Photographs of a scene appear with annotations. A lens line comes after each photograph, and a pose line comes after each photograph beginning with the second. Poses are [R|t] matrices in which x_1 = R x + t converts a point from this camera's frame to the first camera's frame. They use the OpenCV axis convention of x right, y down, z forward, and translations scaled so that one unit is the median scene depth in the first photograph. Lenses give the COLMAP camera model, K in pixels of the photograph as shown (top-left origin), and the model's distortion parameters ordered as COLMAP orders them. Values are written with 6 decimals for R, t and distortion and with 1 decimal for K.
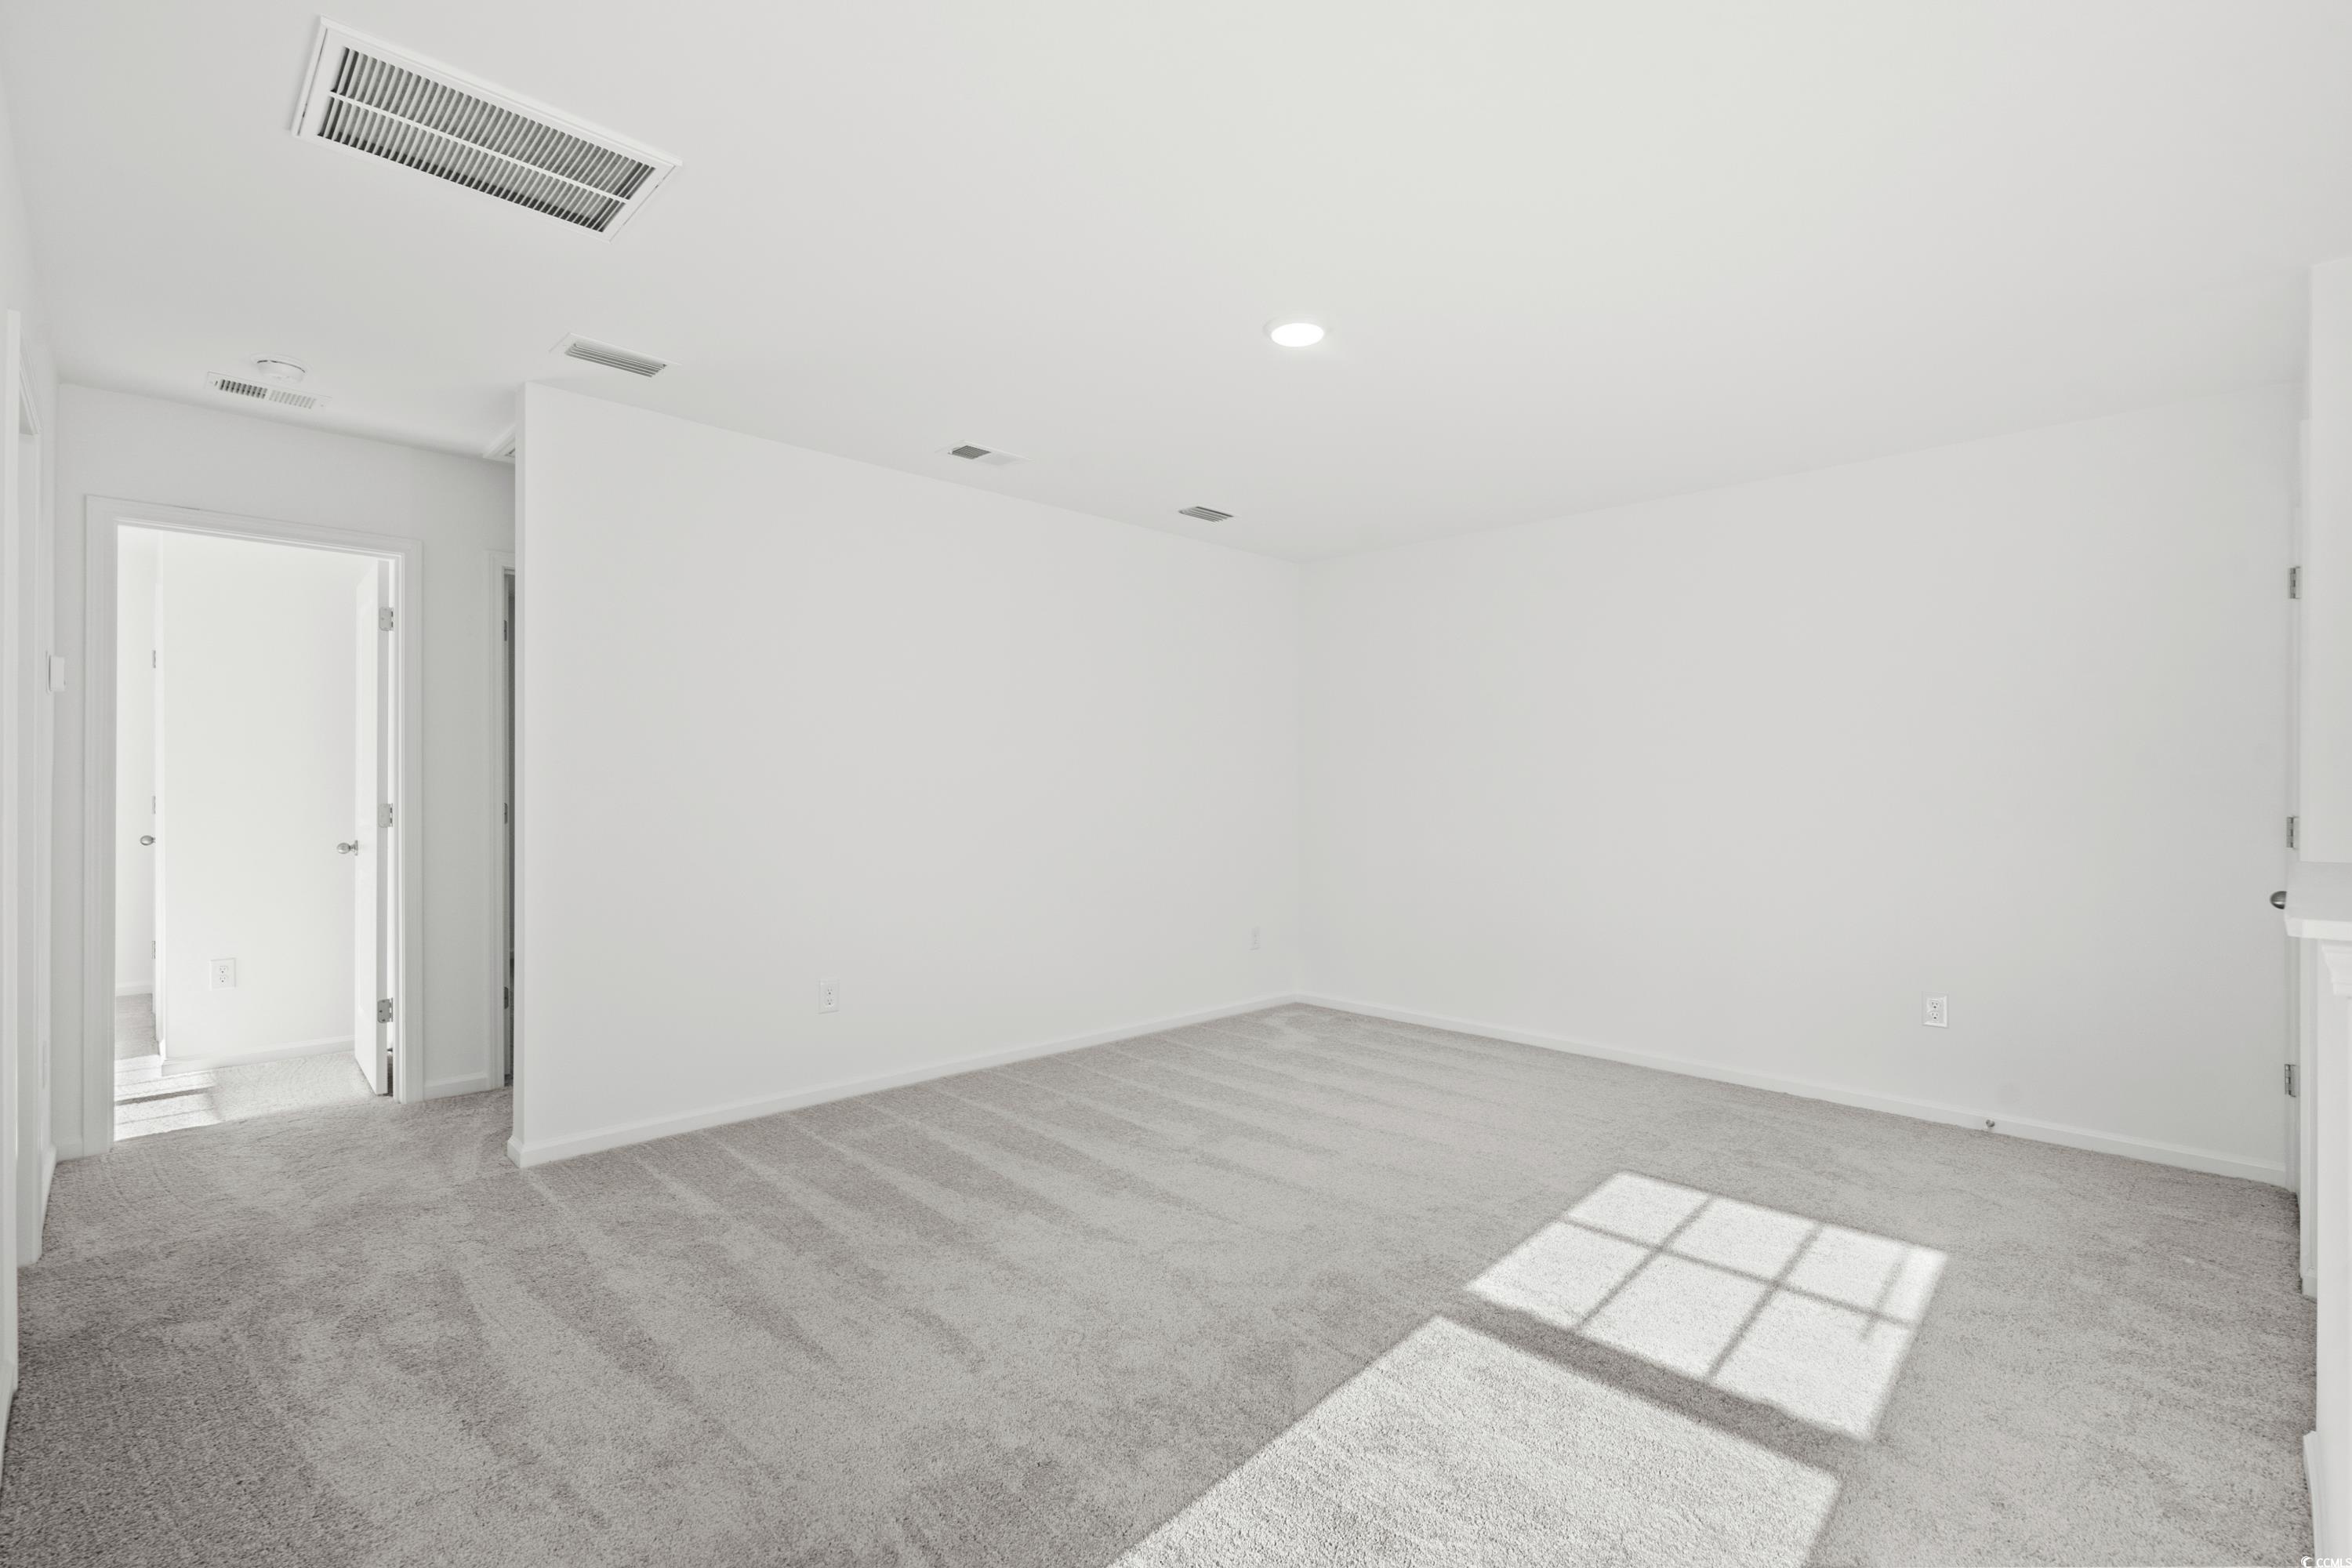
lens RADIAL K [[1074.7, 0, 1174.8], [0, 1074.7, 788.4], [0, 0, 1]] dist [-0.008850, 0.004010]
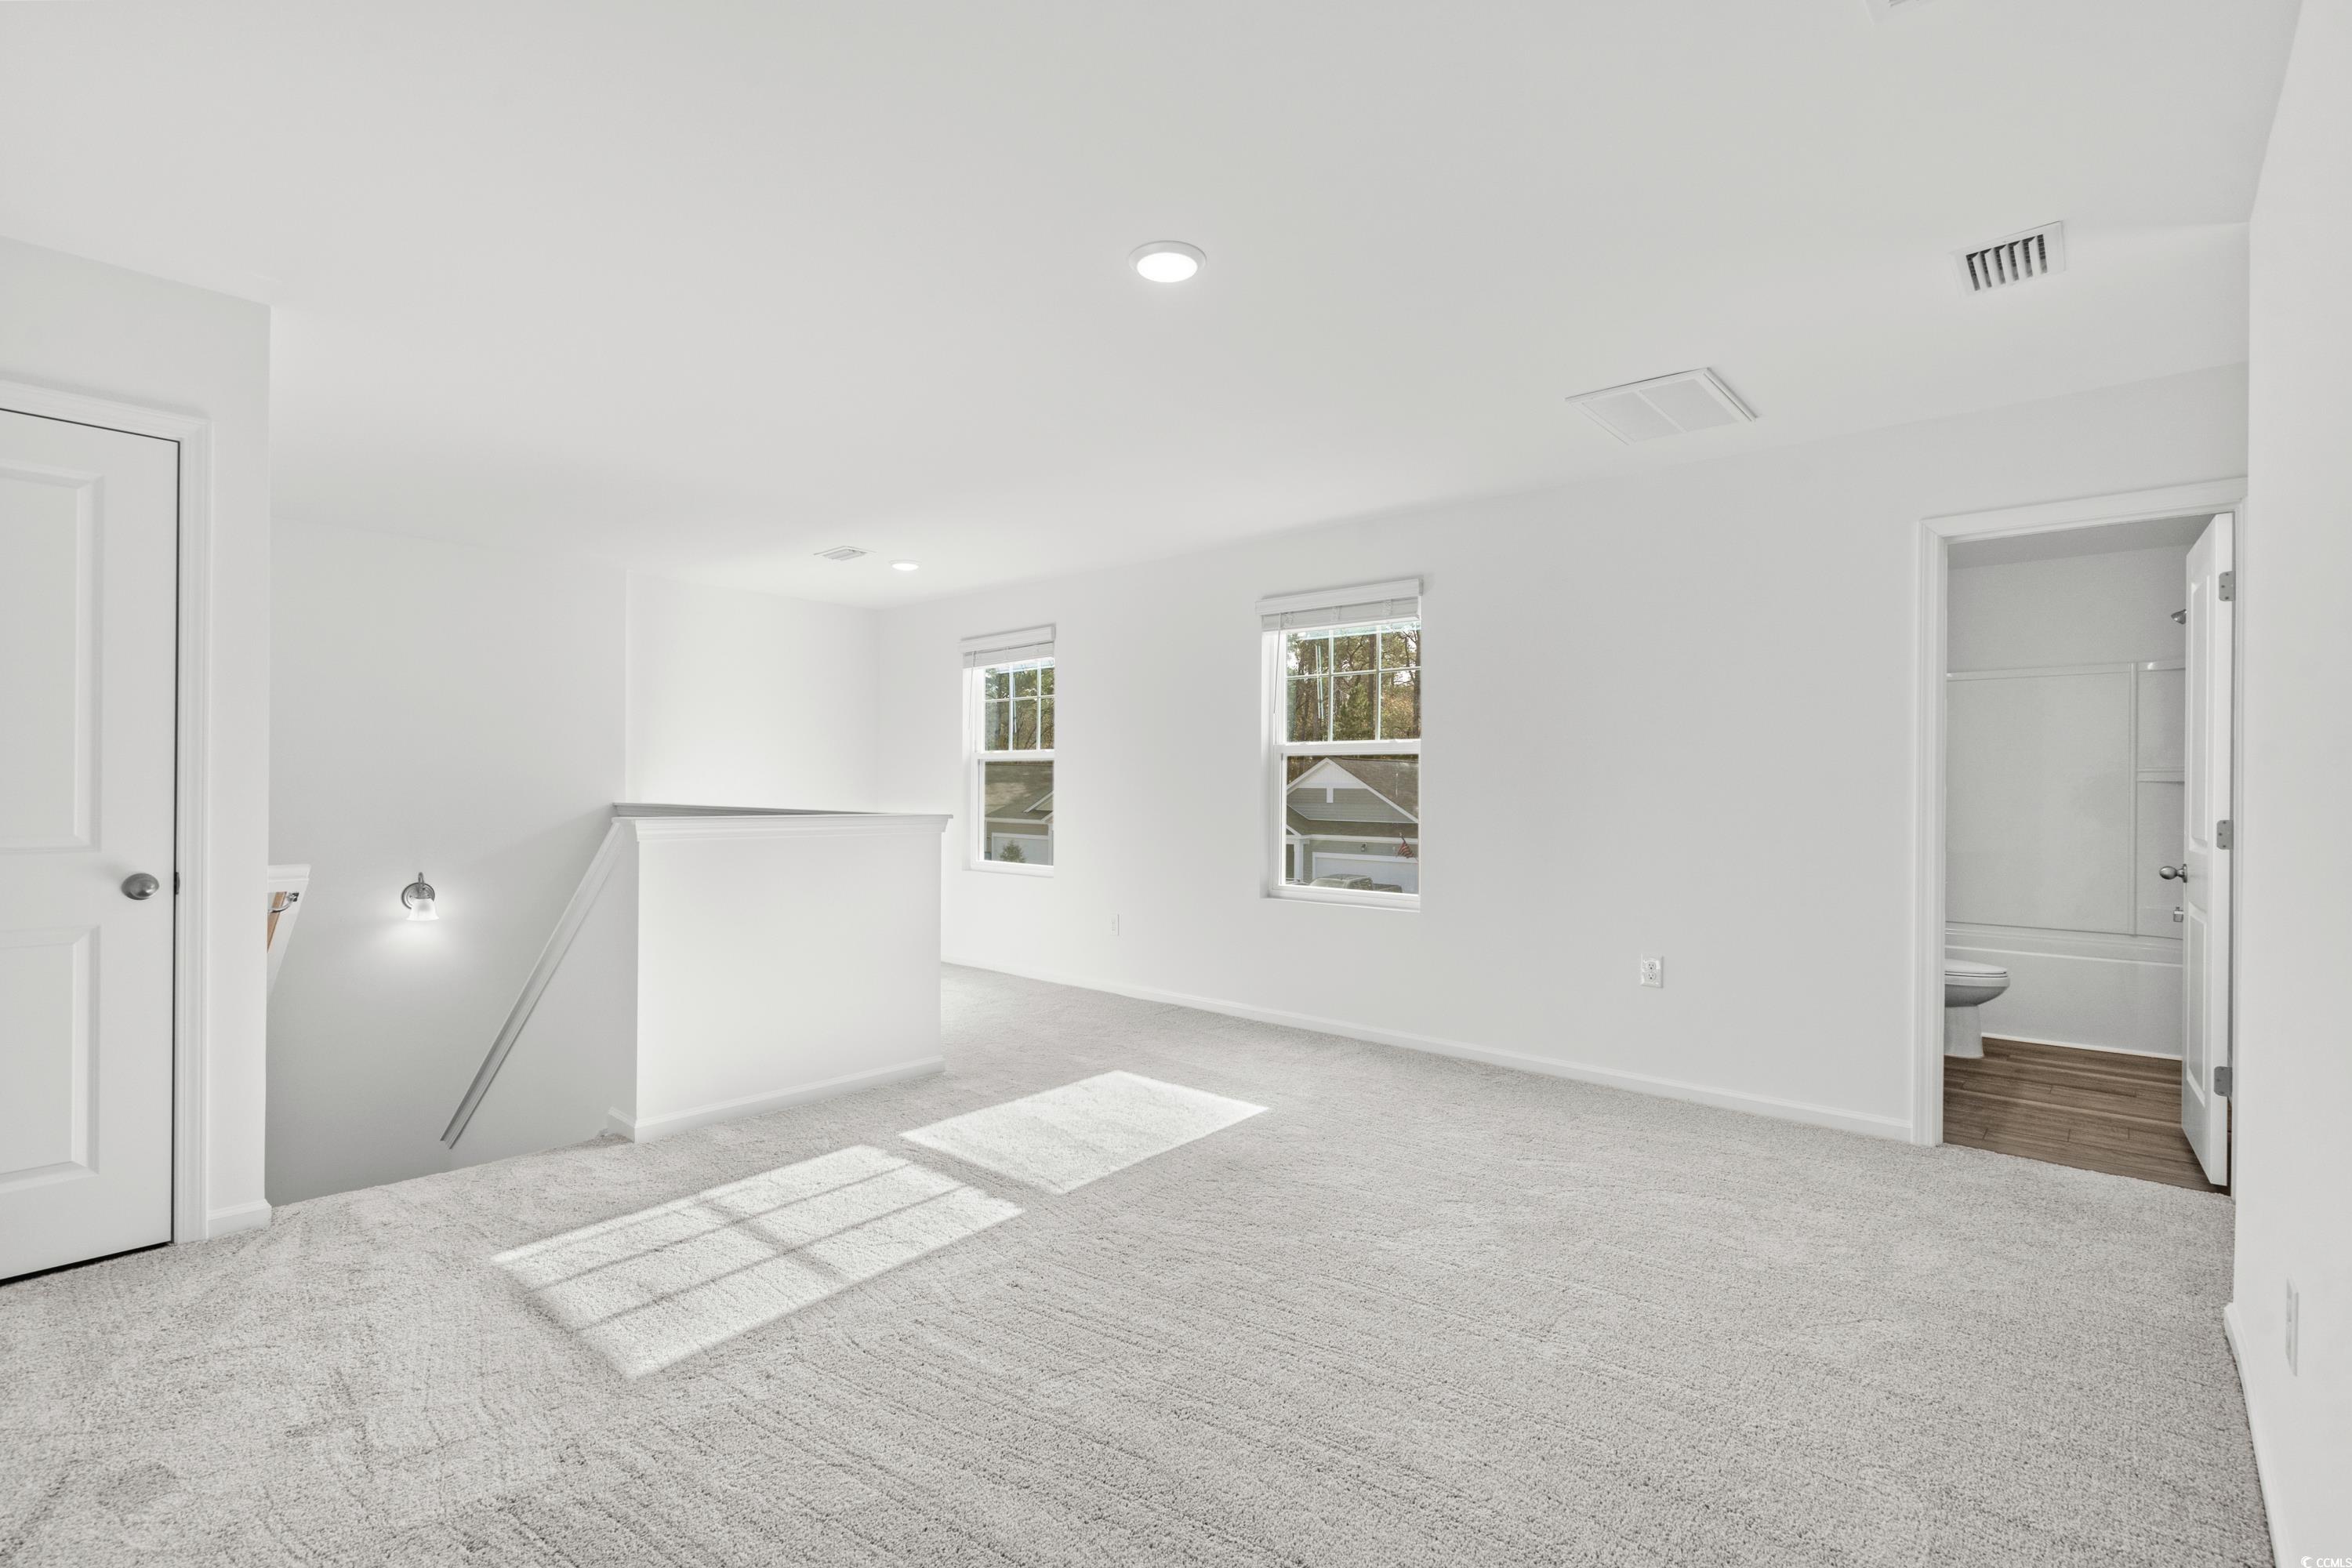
lens RADIAL K [[1074.7, 0, 1176.5], [0, 1074.7, 781.1], [0, 0, 1]] dist [-0.008850, 0.004010]
pose [[-0.997985, -0.009366, -0.062758, 0.176482], [-0.009311, 0.999956, -0.001170, -0.006551], [0.062766, -0.000584, -0.998028, 2.154308]]
